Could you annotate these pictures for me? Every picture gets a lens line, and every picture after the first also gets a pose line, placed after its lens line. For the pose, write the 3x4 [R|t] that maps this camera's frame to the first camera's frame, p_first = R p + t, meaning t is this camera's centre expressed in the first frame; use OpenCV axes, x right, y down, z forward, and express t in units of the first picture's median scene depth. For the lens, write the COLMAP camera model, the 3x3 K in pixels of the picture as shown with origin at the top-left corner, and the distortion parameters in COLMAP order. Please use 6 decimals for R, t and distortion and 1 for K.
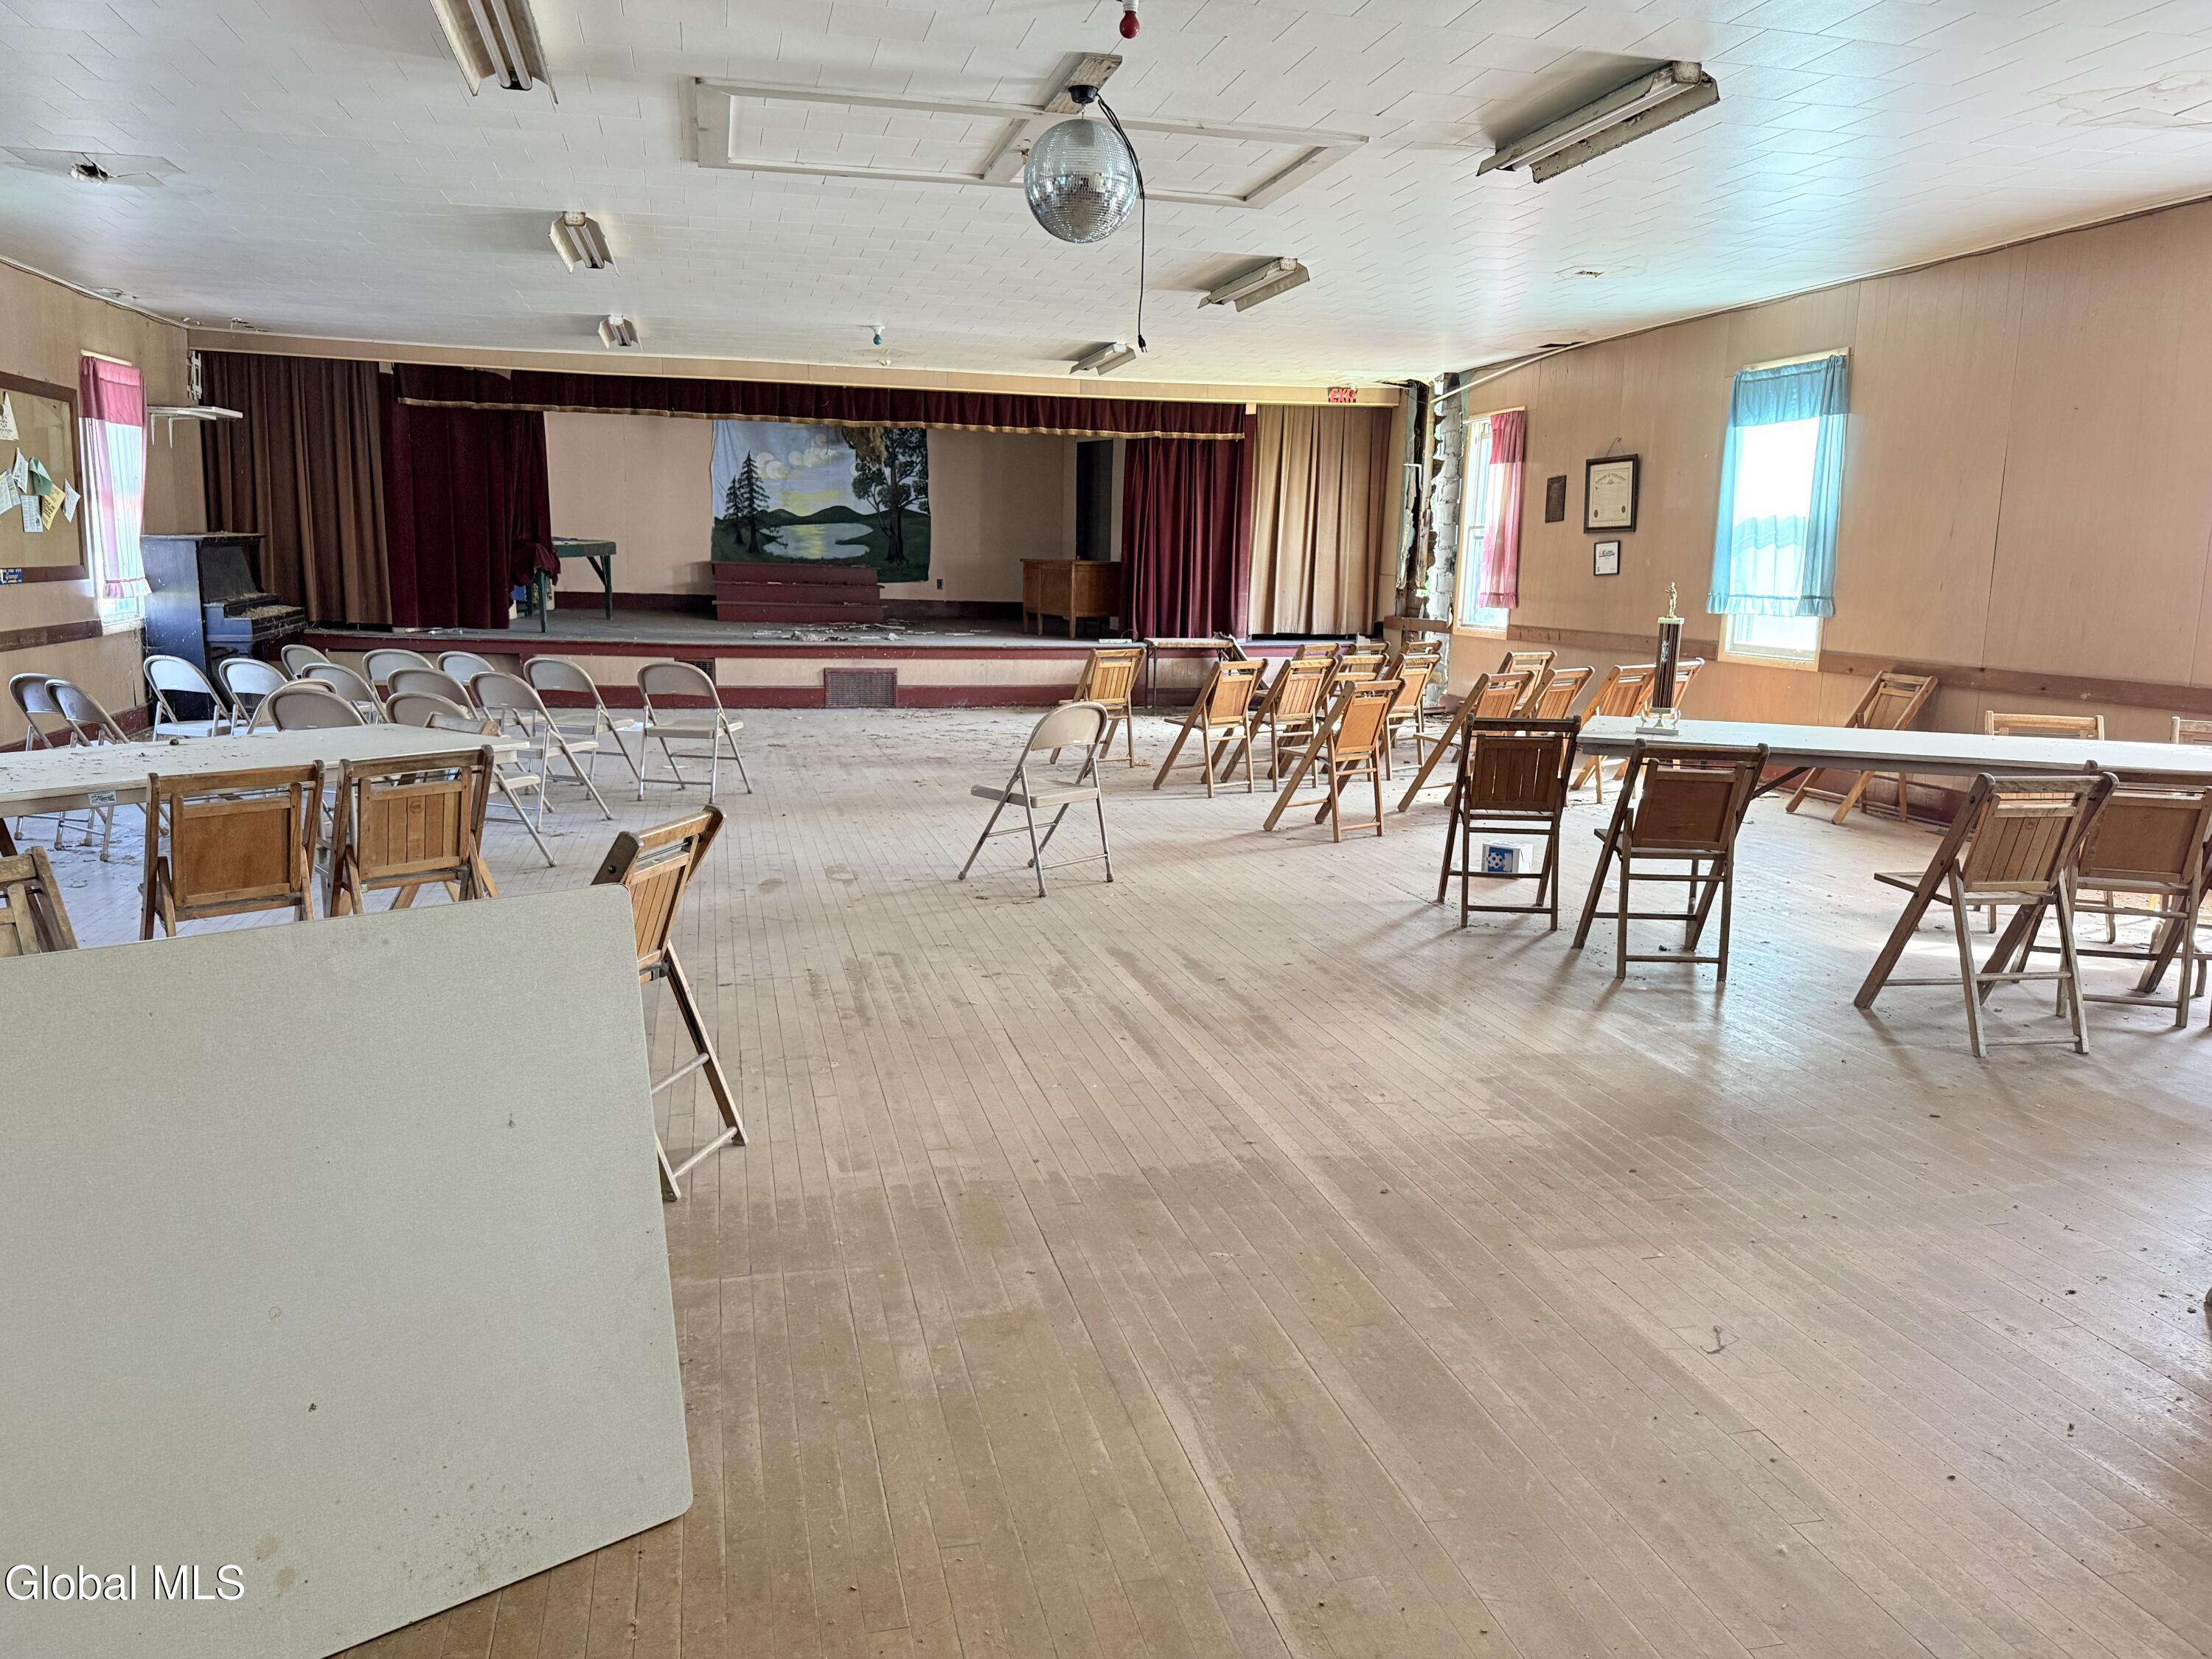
lens RADIAL K [[1584.7, 0, 1116.4], [0, 1584.7, 841.7], [0, 0, 1]] dist [0.127338, -0.178271]
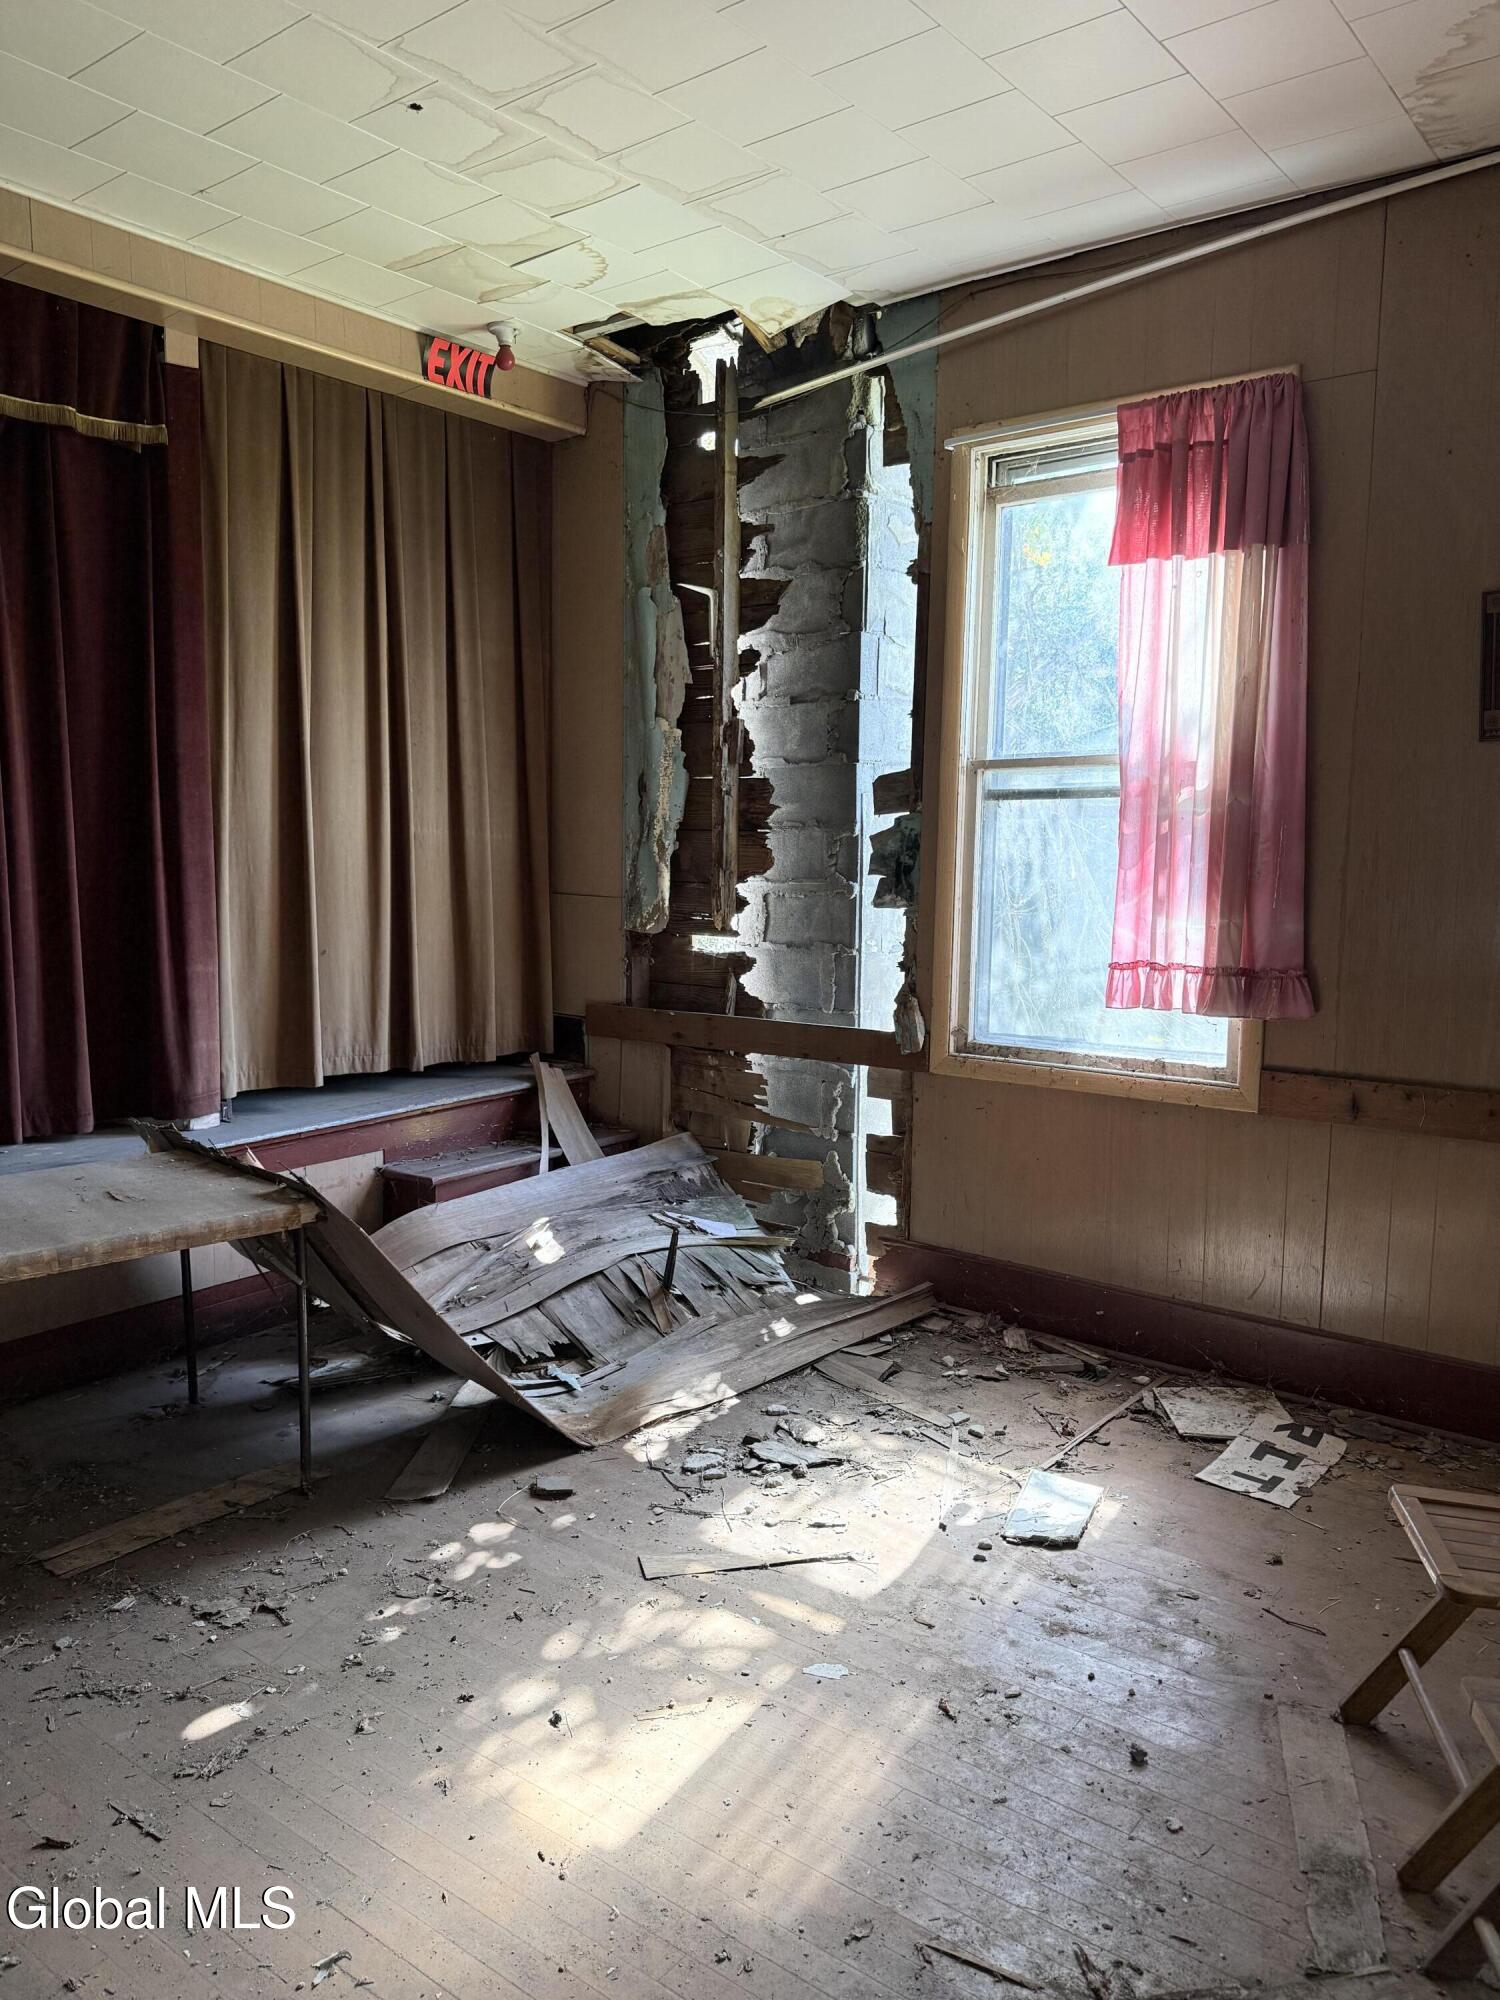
lens RADIAL K [[1432.8, 0, 763.1], [0, 1432.8, 1013.7], [0, 0, 1]] dist [0.127338, -0.178271]
pose [[0.788654, -0.081044, 0.609473, -0.003535], [0.111159, 0.993734, -0.011699, -0.102346], [-0.604706, 0.076974, 0.792721, 0.555823]]
